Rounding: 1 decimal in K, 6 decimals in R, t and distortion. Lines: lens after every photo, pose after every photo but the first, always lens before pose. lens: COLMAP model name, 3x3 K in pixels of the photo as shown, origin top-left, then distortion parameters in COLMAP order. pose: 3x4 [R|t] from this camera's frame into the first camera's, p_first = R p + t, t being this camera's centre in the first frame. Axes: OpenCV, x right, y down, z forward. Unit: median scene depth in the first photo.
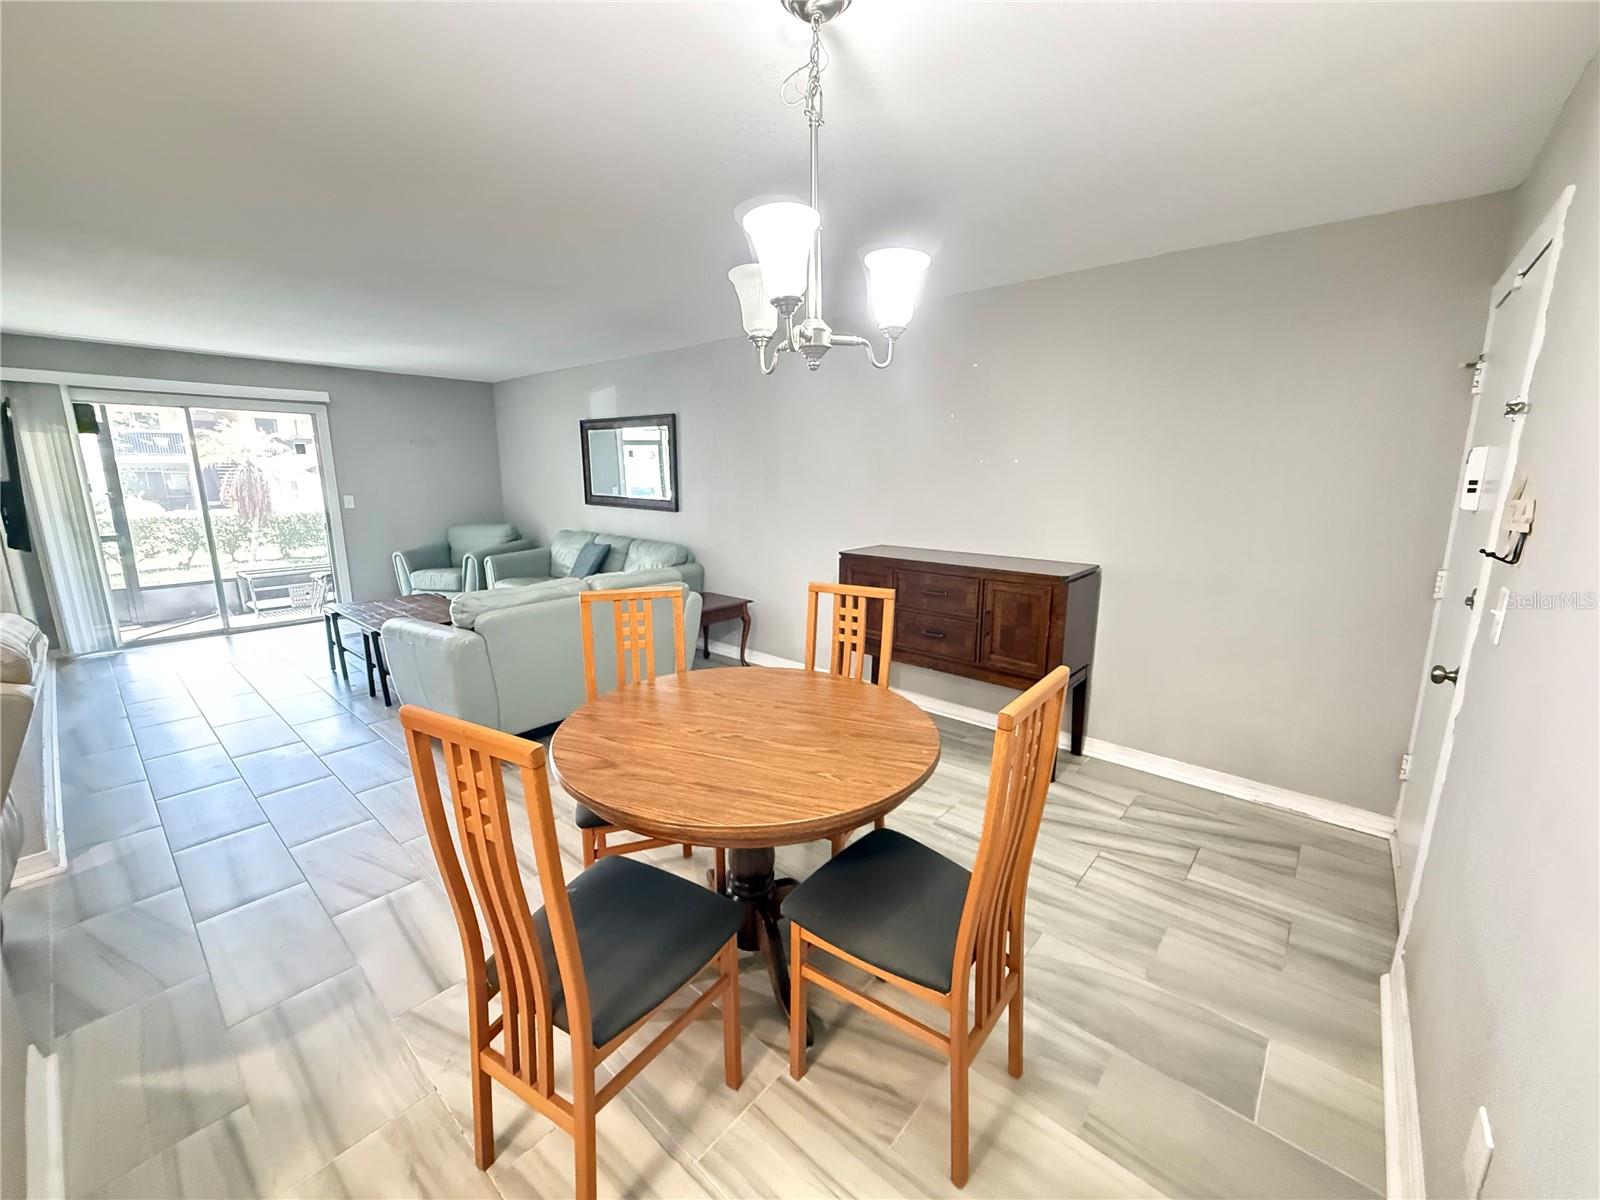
lens RADIAL K [[642.7, 0, 800.0], [0, 642.7, 600.0], [0, 0, 1]] dist [0.000082, -0.000006]
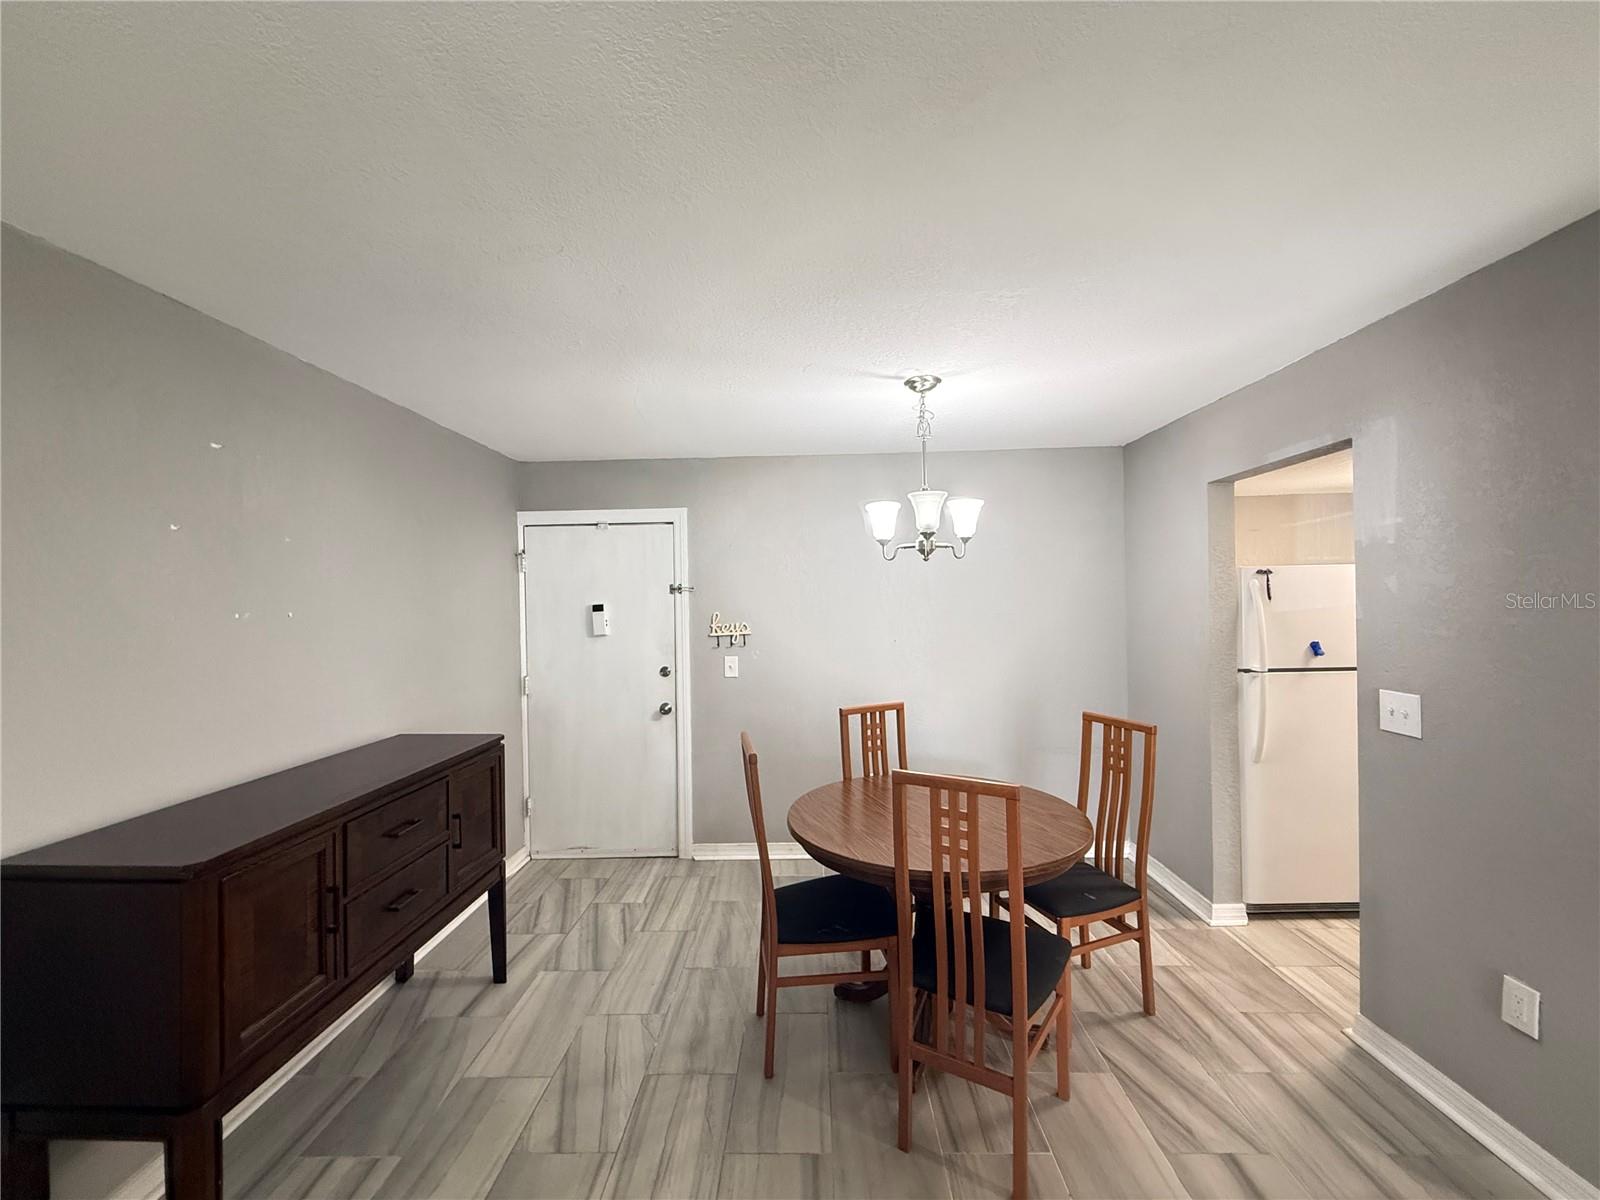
lens RADIAL K [[636.3, 0, 800.0], [0, 636.3, 600.0], [0, 0, 1]] dist [0.003501, 0.000102]
pose [[-0.637286, 0.009281, 0.770571, -0.875306], [0.167248, 0.977760, 0.126542, -0.418715], [-0.752260, 0.209520, -0.624666, 1.866894]]
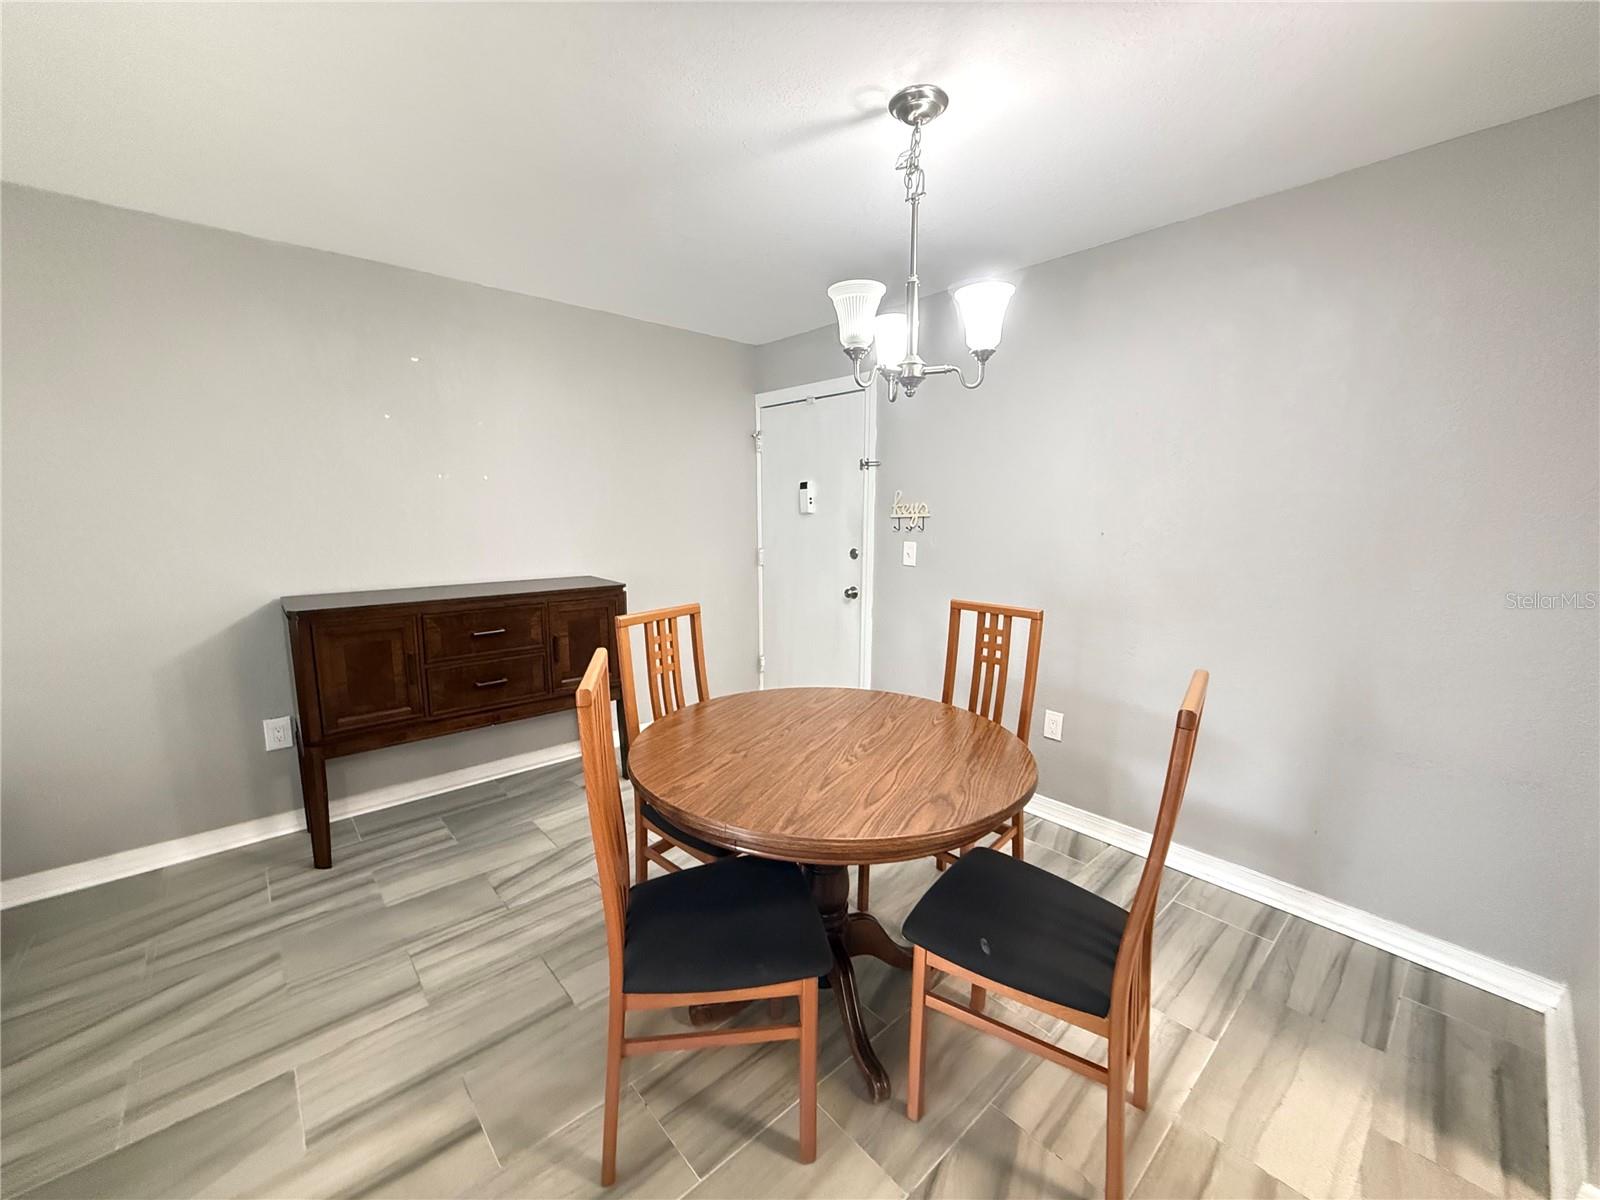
lens RADIAL K [[636.3, 0, 800.0], [0, 636.3, 600.0], [0, 0, 1]] dist [0.003501, 0.000102]
pose [[0.124712, -0.147989, 0.981094, -0.965605], [0.191023, 0.973897, 0.122621, -0.135457], [-0.973631, 0.172119, 0.149726, 0.844762]]
